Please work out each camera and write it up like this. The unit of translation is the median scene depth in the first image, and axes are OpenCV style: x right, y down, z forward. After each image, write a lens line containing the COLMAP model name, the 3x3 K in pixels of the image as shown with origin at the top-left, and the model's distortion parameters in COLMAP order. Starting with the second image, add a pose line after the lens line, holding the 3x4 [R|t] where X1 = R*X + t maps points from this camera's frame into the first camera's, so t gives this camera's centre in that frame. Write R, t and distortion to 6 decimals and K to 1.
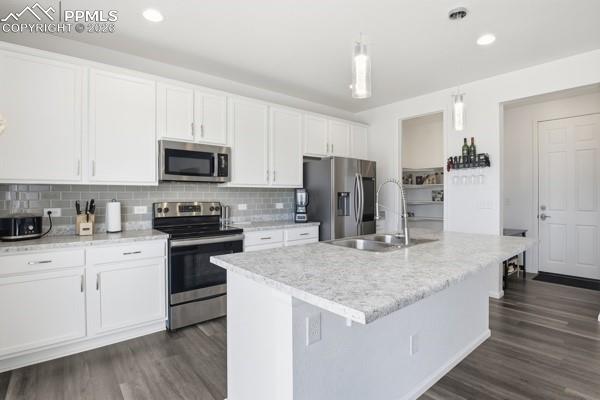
lens RADIAL K [[299.5, 0, 300.1], [0, 299.5, 199.1], [0, 0, 1]] dist [-0.033811, -0.000236]
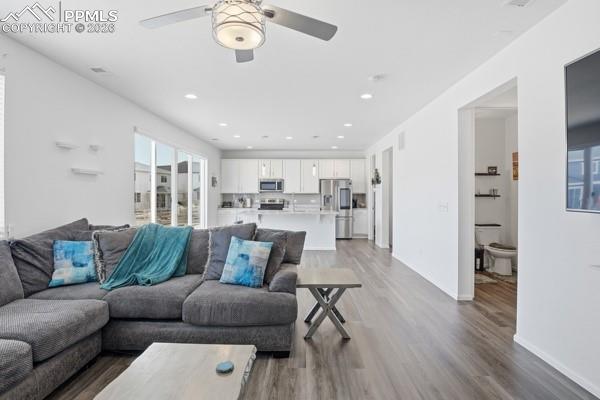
lens RADIAL K [[299.5, 0, 301.9], [0, 299.5, 197.9], [0, 0, 1]] dist [-0.033811, -0.000236]
pose [[0.768514, 0.011767, -0.639725, 1.452918], [-0.010998, 0.999926, 0.005181, -0.013018], [0.639738, 0.003054, 0.768587, -0.882201]]
